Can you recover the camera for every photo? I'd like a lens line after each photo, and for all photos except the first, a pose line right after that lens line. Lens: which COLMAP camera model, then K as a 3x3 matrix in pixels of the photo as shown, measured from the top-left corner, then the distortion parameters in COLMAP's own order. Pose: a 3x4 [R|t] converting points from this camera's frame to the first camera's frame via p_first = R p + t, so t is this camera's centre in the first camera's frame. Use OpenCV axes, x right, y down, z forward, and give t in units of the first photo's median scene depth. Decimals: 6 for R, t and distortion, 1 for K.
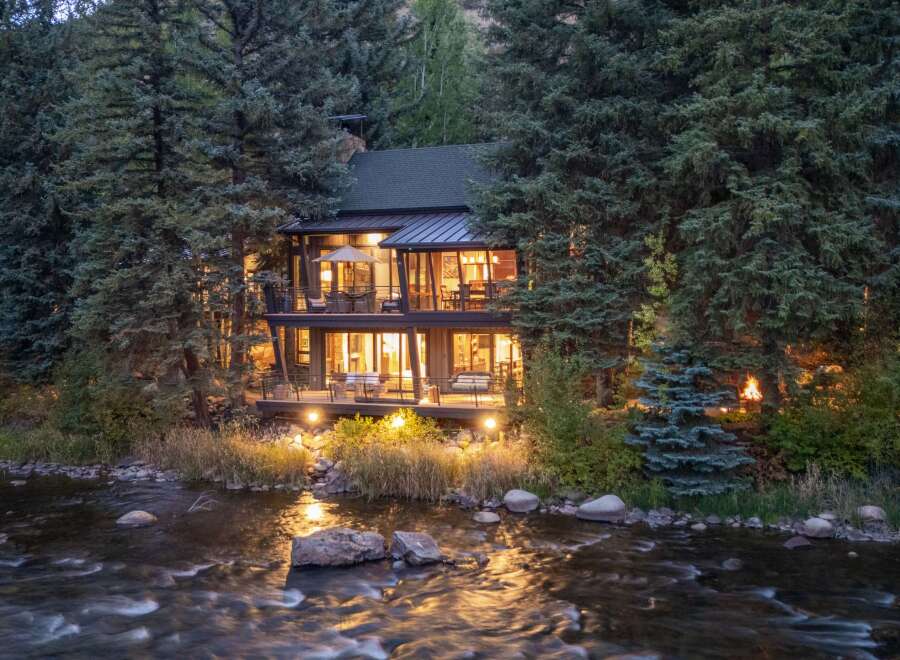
lens RADIAL K [[693.1, 0, 439.6], [0, 693.1, 350.7], [0, 0, 1]] dist [0.003165, -0.025345]
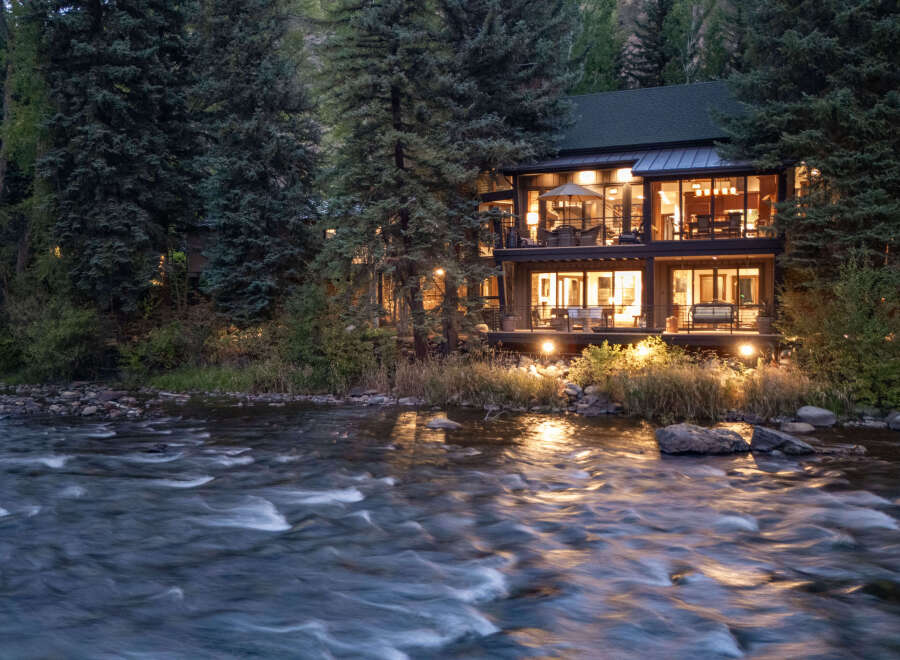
lens RADIAL K [[693.1, 0, 447.7], [0, 693.1, 333.8], [0, 0, 1]] dist [0.003165, -0.025345]
pose [[0.996230, 0.004900, -0.086609, -0.259765], [-0.004022, 0.999939, 0.010303, 0.070586], [0.086654, -0.009916, 0.996189, -0.033497]]
